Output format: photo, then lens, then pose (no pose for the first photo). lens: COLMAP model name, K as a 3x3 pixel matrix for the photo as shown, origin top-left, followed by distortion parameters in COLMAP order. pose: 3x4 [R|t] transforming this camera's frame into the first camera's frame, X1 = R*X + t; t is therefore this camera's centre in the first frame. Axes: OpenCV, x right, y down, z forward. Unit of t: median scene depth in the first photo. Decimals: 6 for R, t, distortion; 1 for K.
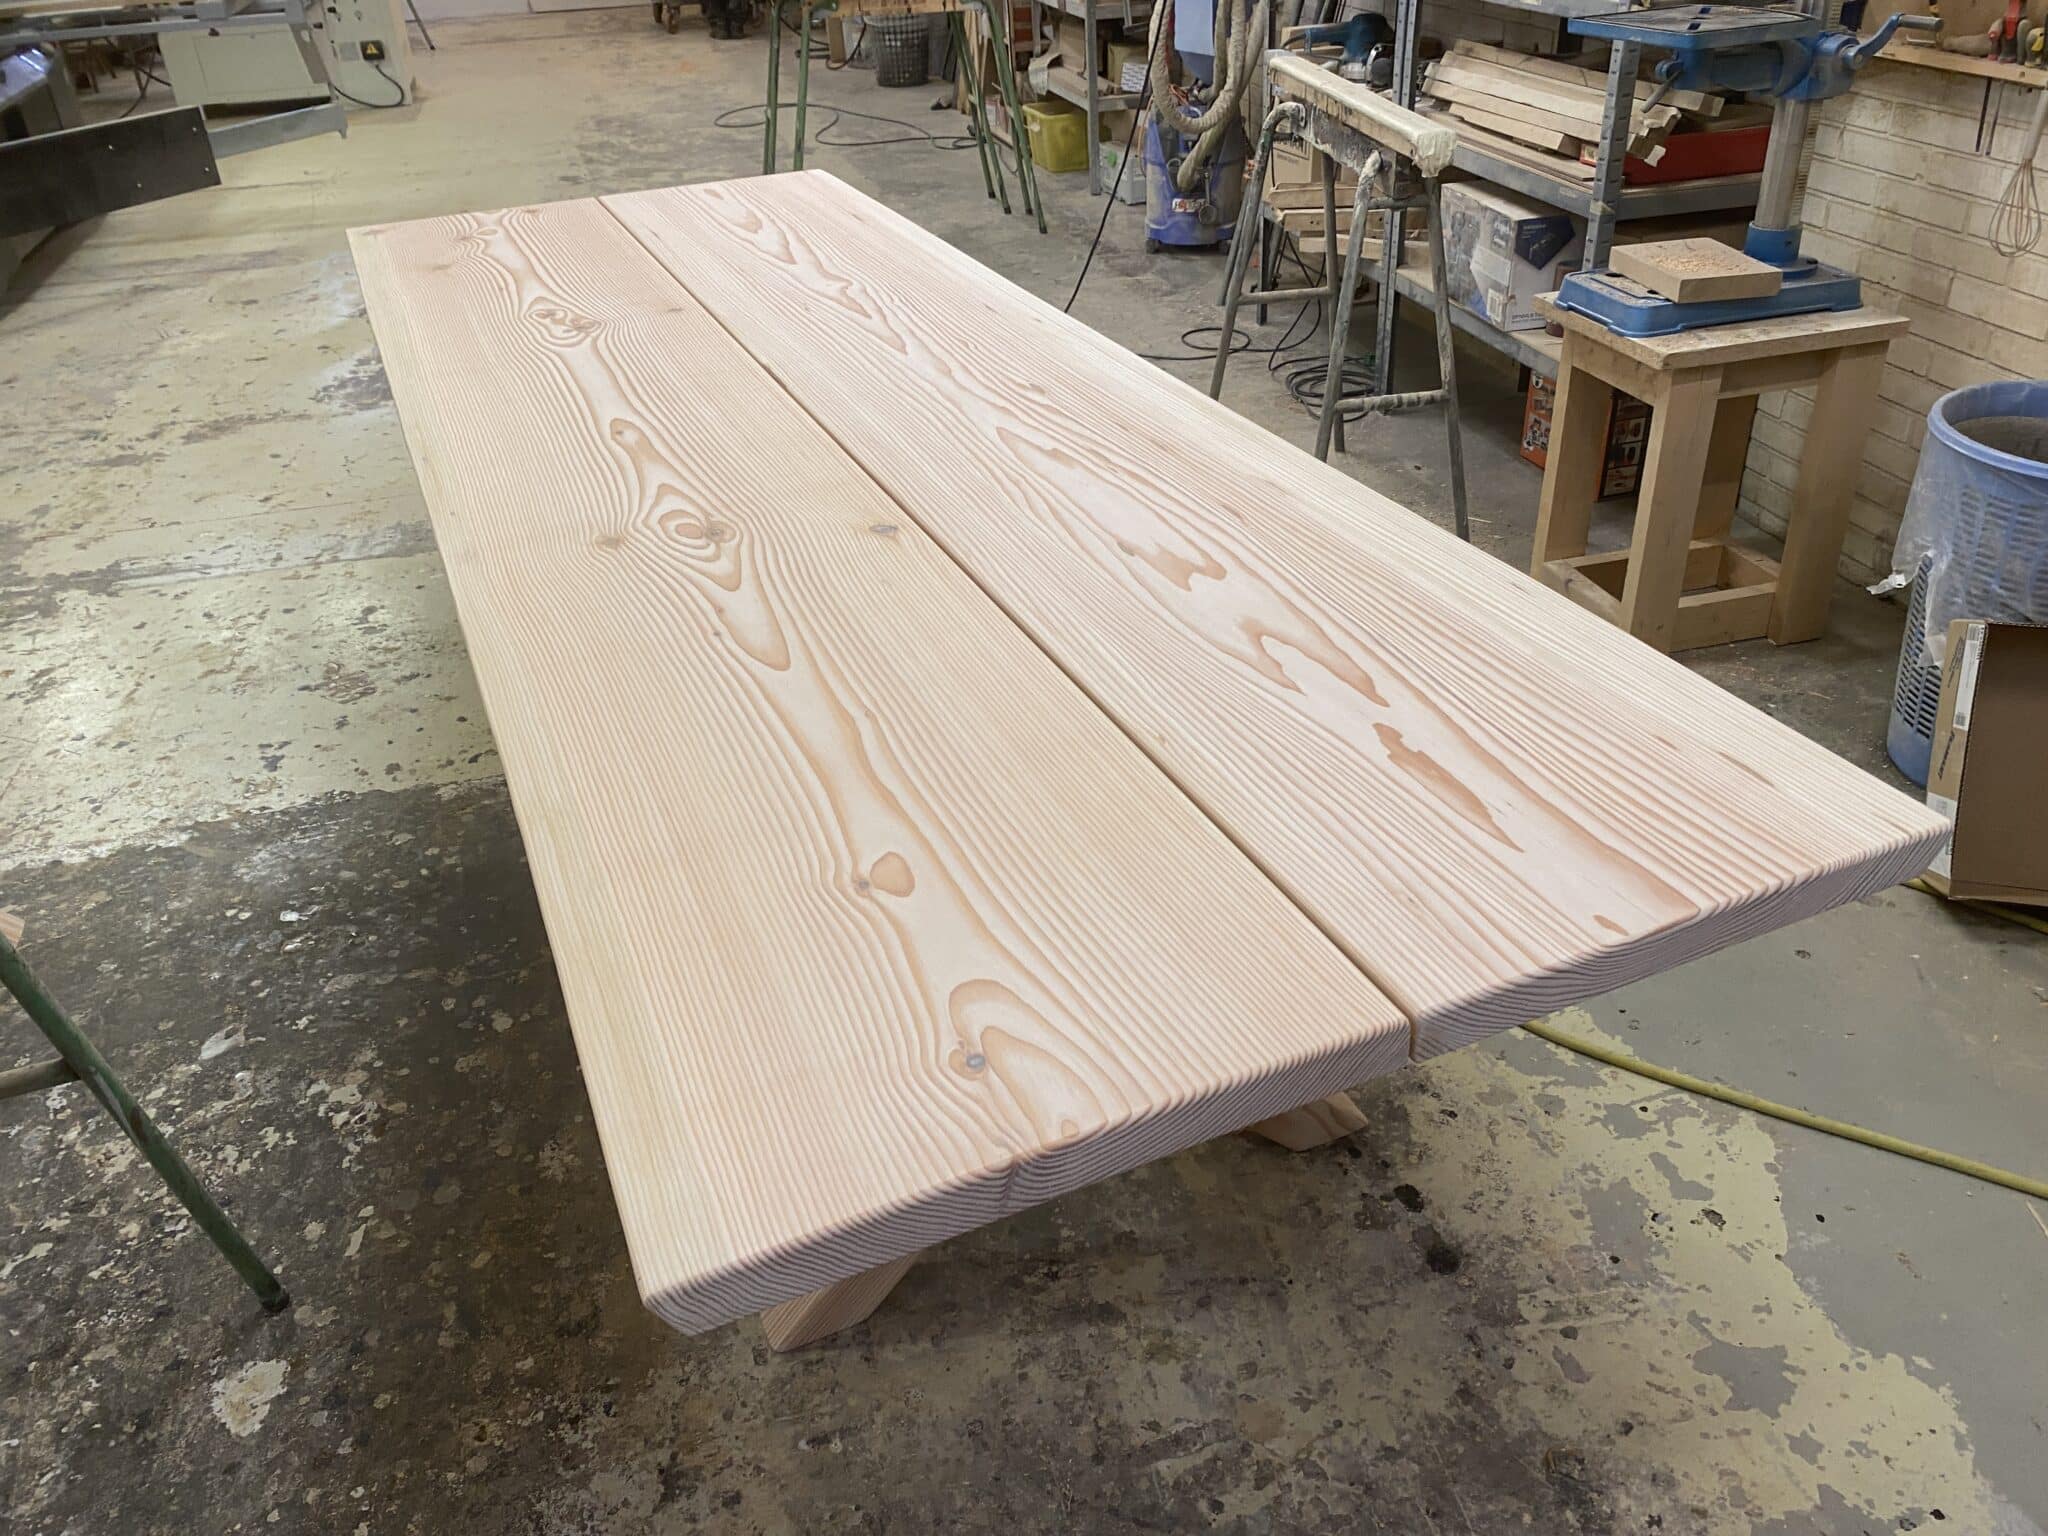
lens RADIAL K [[1566.1, 0, 1041.6], [0, 1566.1, 738.4], [0, 0, 1]] dist [0.018451, -0.020629]
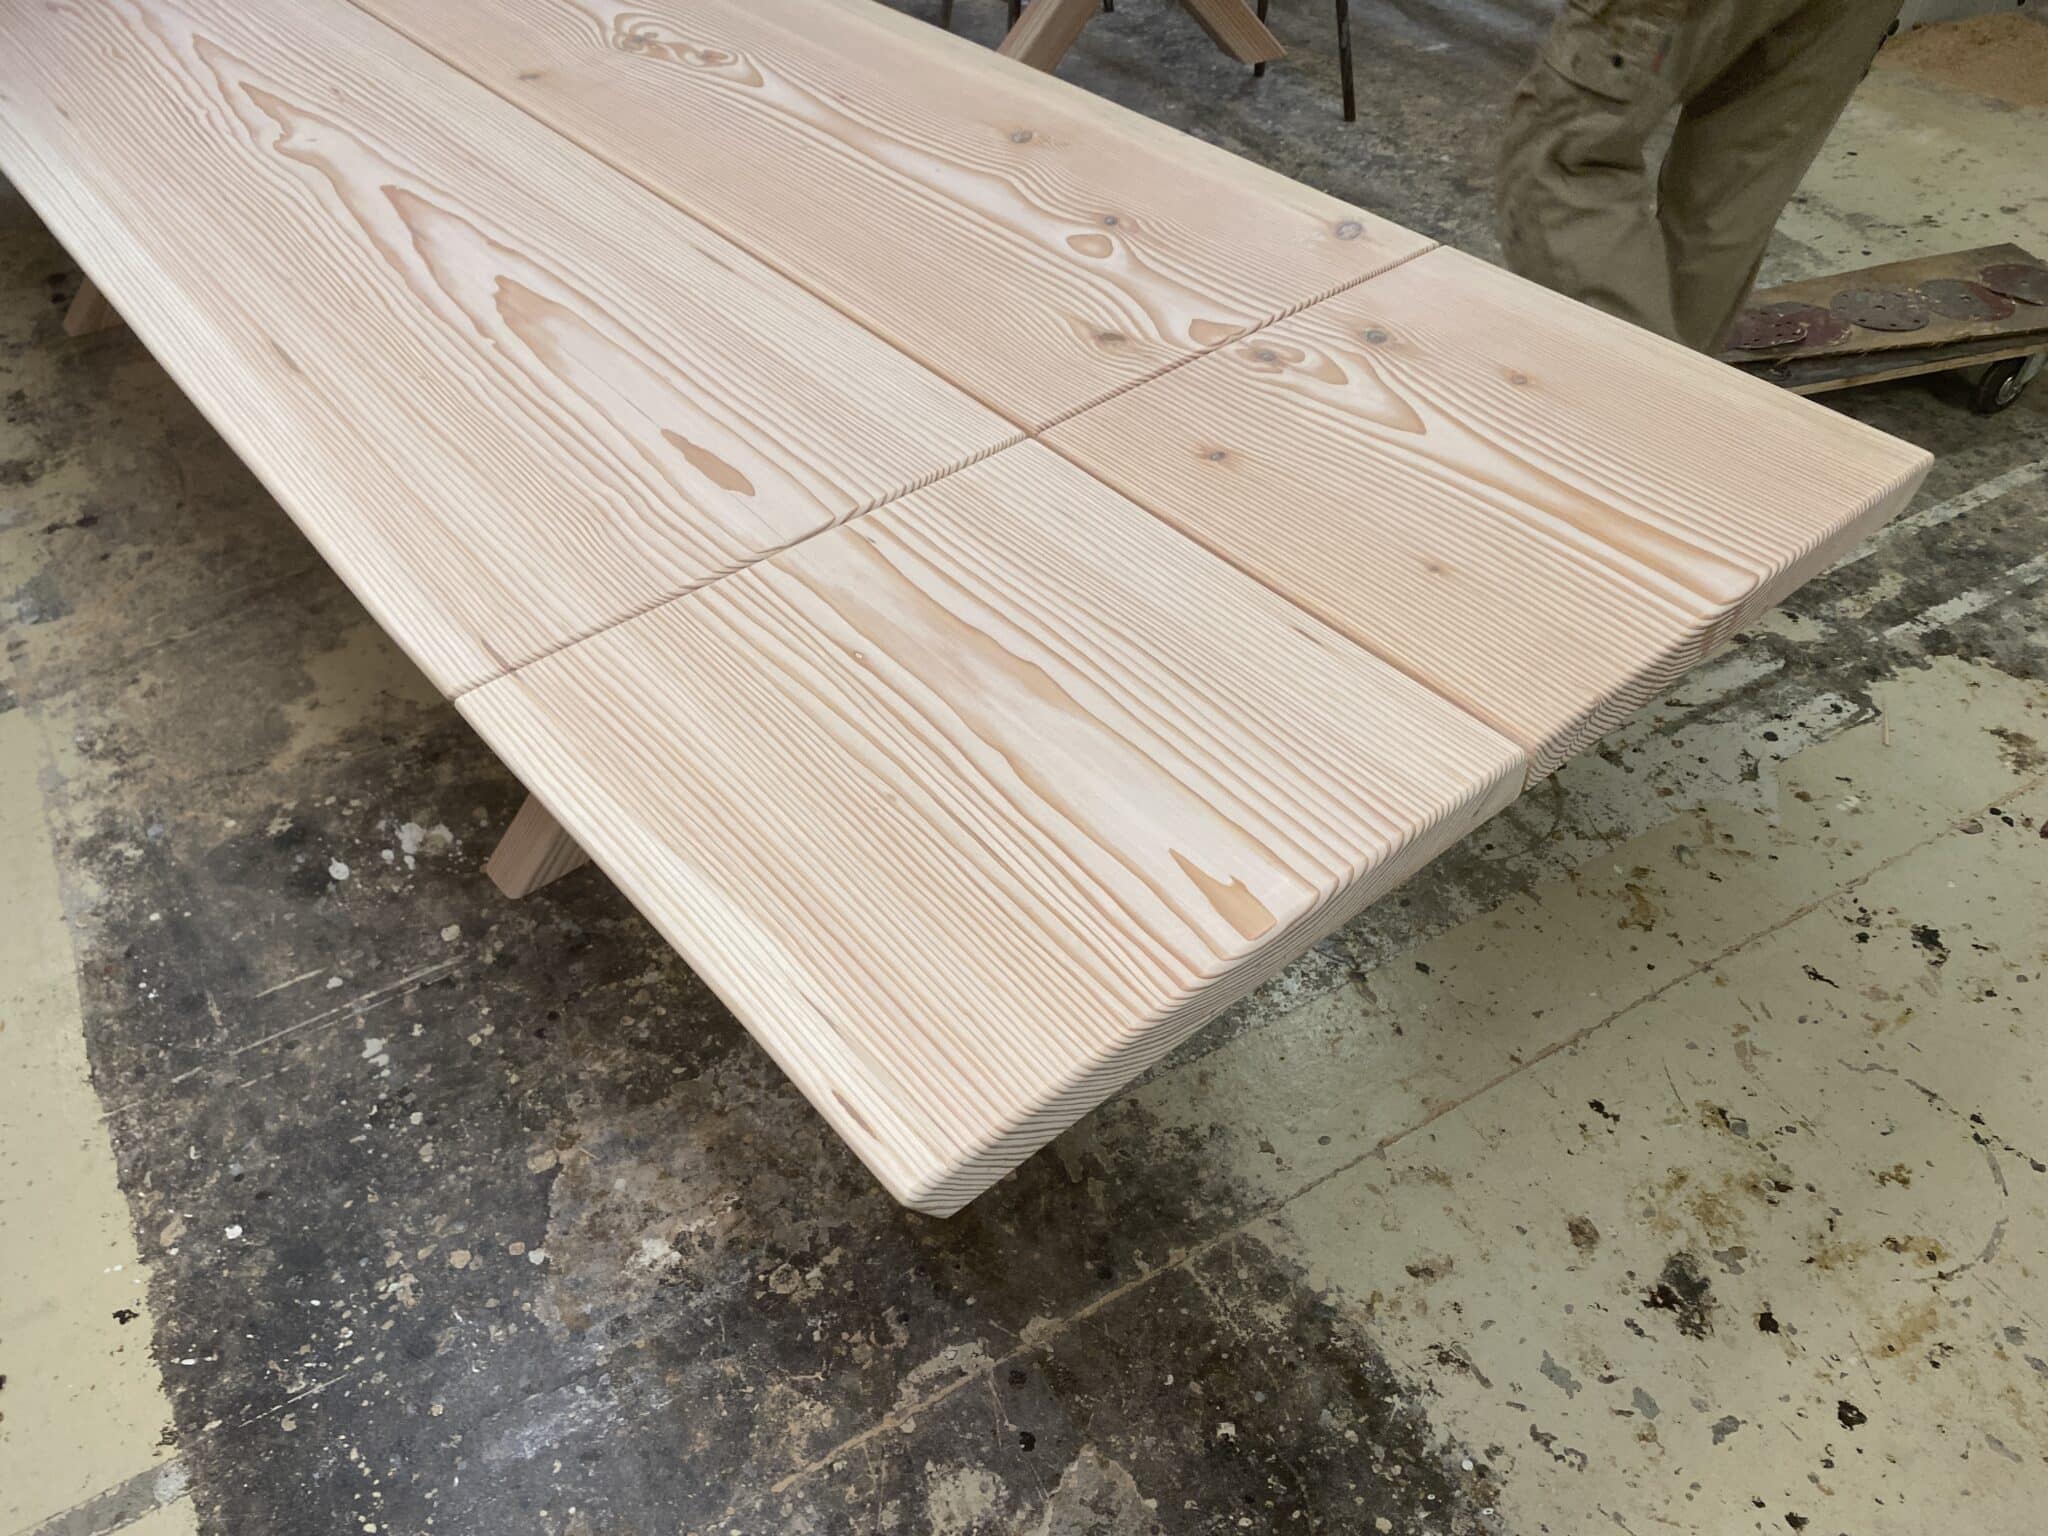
lens RADIAL K [[1566.1, 0, 1001.6], [0, 1566.1, 784.5], [0, 0, 1]] dist [0.018451, -0.020629]
pose [[-0.965617, 0.217784, -0.141967, -0.322590], [-0.080793, 0.267653, 0.960122, -1.059895], [0.247097, 0.938580, -0.240855, 1.821458]]
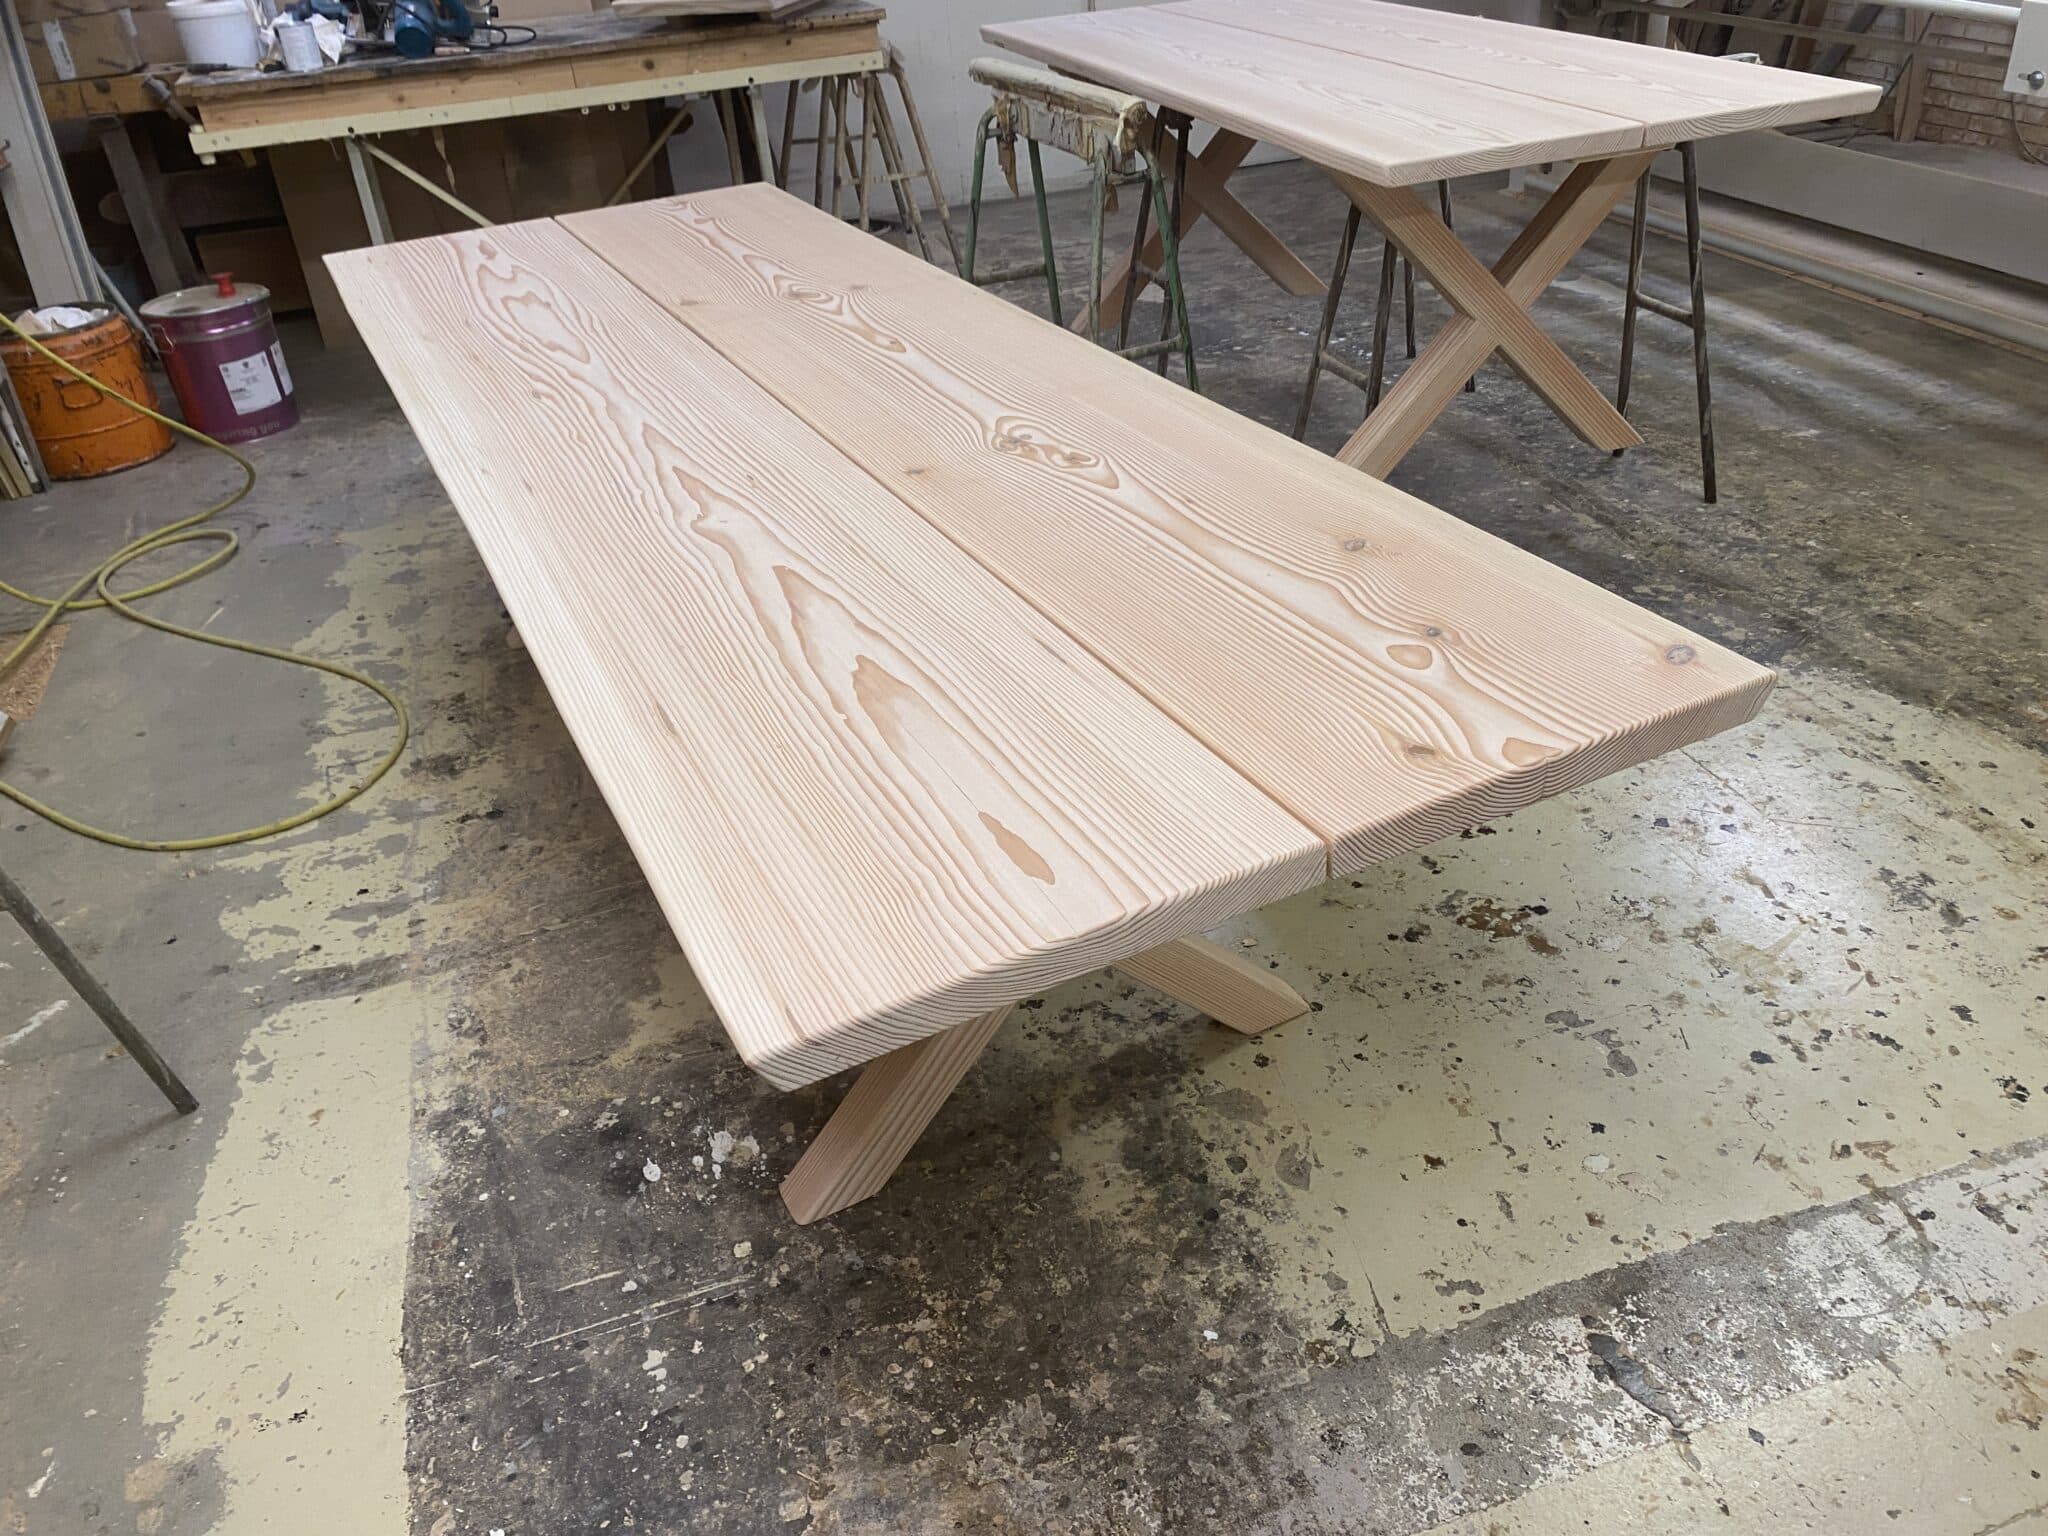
lens RADIAL K [[1566.1, 0, 1024.0], [0, 1566.1, 768.5], [0, 0, 1]] dist [0.018451, -0.020629]
pose [[-0.993054, 0.116400, 0.017188, -0.339458], [0.068573, 0.453833, 0.888445, -1.083865], [0.095615, 0.883452, -0.458662, 1.797039]]
